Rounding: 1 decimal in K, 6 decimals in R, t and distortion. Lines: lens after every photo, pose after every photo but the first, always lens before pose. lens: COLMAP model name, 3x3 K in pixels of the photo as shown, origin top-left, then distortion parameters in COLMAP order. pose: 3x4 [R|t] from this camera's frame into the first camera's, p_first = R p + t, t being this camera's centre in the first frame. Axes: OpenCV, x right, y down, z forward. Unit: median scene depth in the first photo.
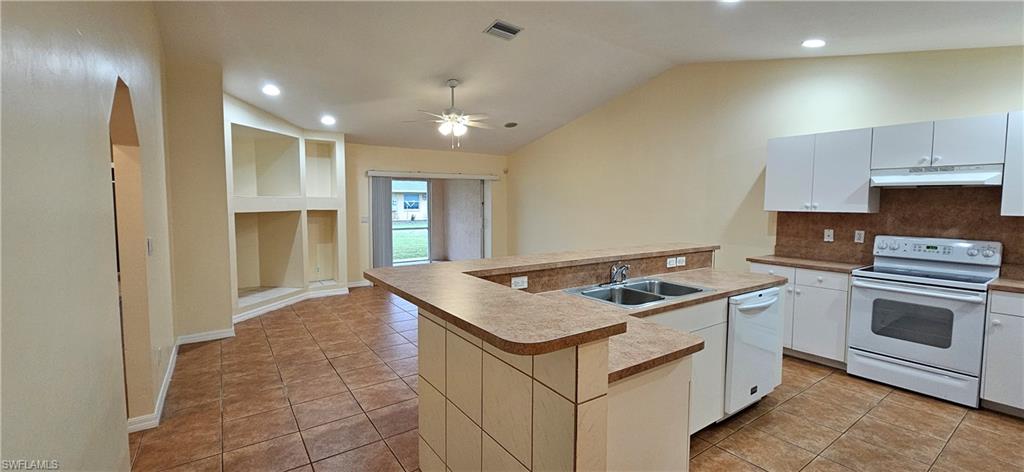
lens RADIAL K [[417.1, 0, 512.9], [0, 417.1, 233.5], [0, 0, 1]] dist [-0.000188, 0.000122]
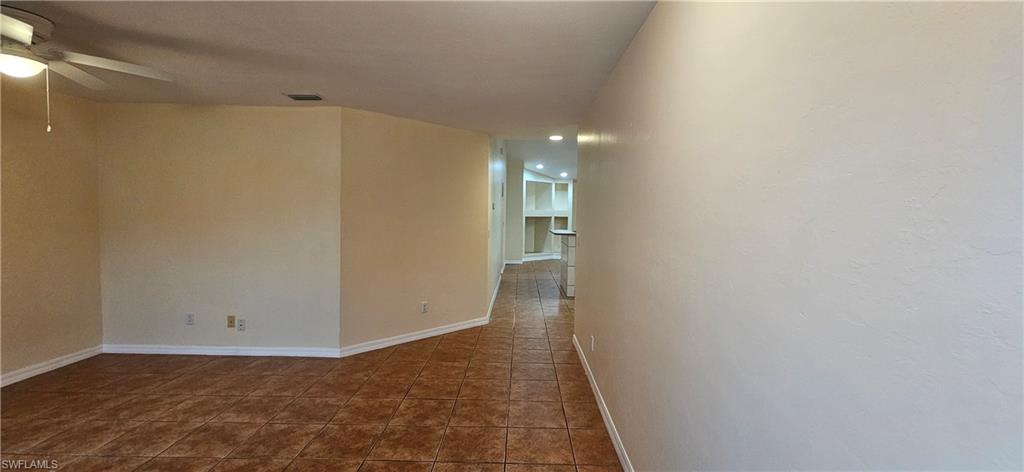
lens RADIAL K [[417.1, 0, 517.5], [0, 417.1, 233.2], [0, 0, 1]] dist [-0.000188, 0.000122]
pose [[0.814806, 0.037358, -0.578528, 0.686469], [-0.055862, 0.998337, -0.014211, 0.080507], [0.577036, 0.043897, 0.815538, -0.975909]]
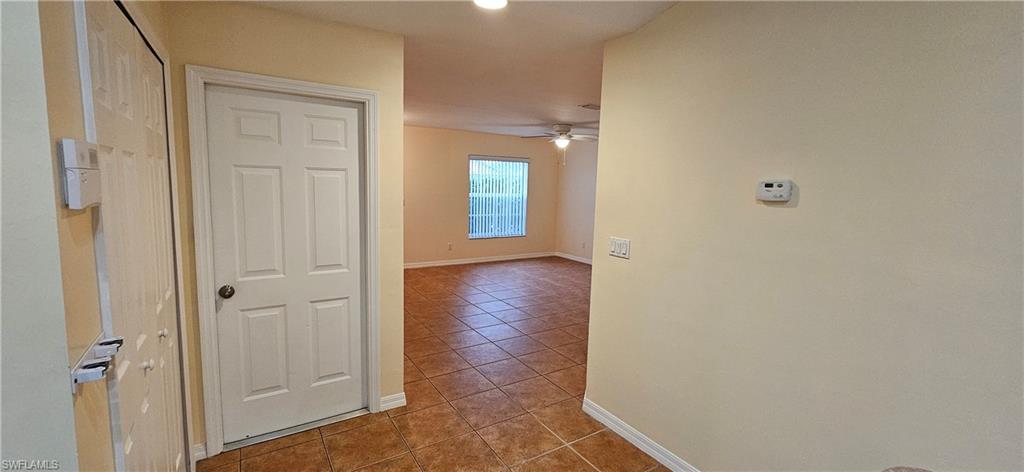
lens RADIAL K [[417.1, 0, 516.3], [0, 417.1, 227.5], [0, 0, 1]] dist [-0.000188, 0.000122]
pose [[-0.998807, -0.035727, 0.033292, 0.118475], [-0.029096, 0.982893, 0.181864, -0.037598], [-0.039220, 0.180678, -0.982760, 0.321117]]
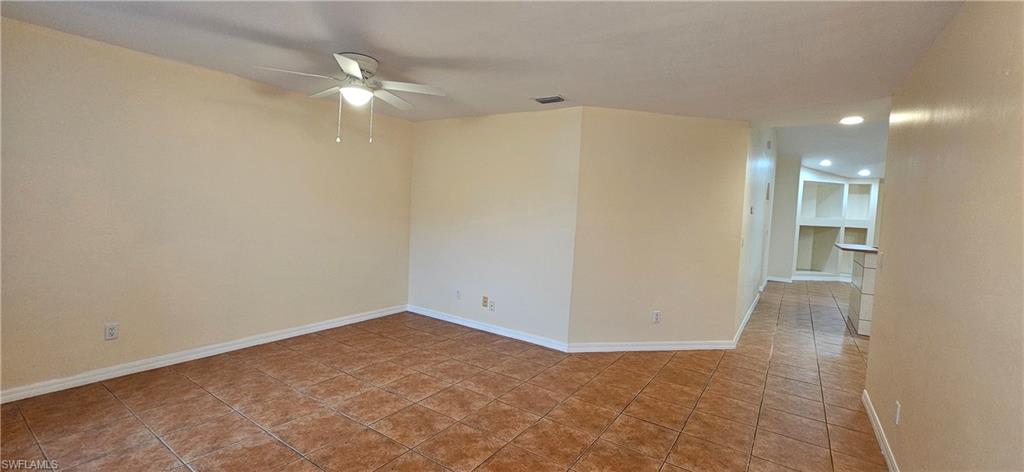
lens RADIAL K [[417.1, 0, 518.0], [0, 417.1, 229.9], [0, 0, 1]] dist [-0.000188, 0.000122]
pose [[0.362938, 0.063835, -0.929624, 0.664013], [-0.117120, 0.992864, 0.022453, 0.081028], [0.924423, 0.100728, 0.367825, -0.923997]]
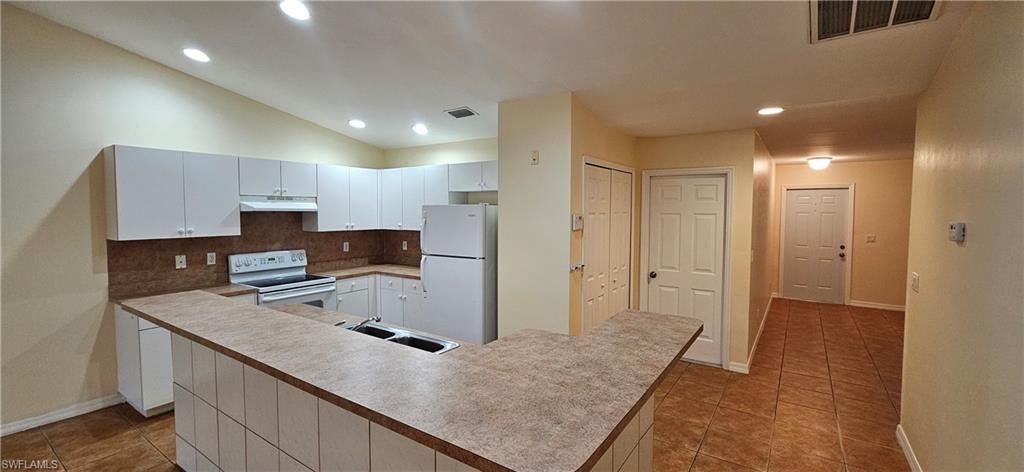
lens RADIAL K [[417.1, 0, 523.5], [0, 417.1, 234.1], [0, 0, 1]] dist [-0.000188, 0.000122]
pose [[-0.363378, -0.062261, 0.929559, -0.288825], [0.066557, 0.993480, 0.092561, -0.071237], [-0.929261, 0.095504, -0.356864, 0.484670]]
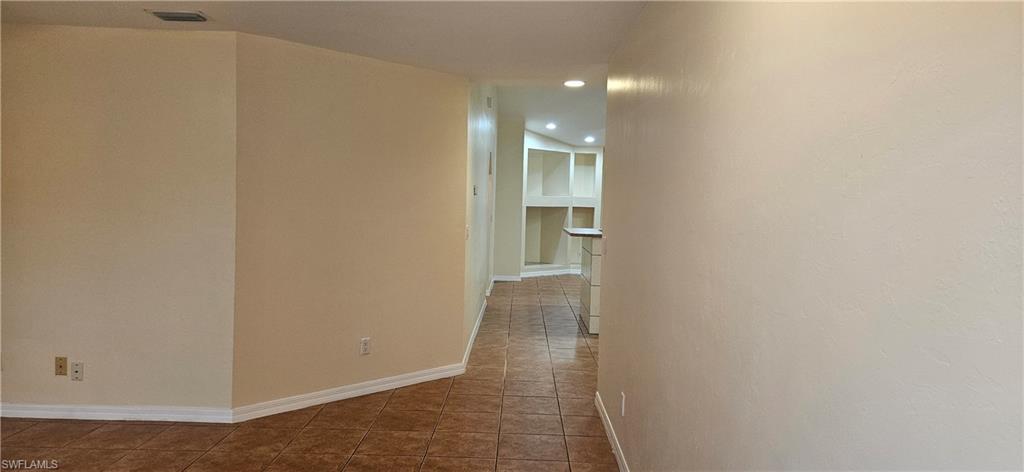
lens RADIAL K [[673.8, 0, 510.5], [0, 673.8, 240.8], [0, 0, 1]] dist [0.041835, -0.008121]
pose [[0.810413, 0.054924, -0.583278, 0.710383], [-0.068019, 0.997684, -0.000559, 0.078929], [0.581896, 0.040127, 0.812272, -1.000899]]
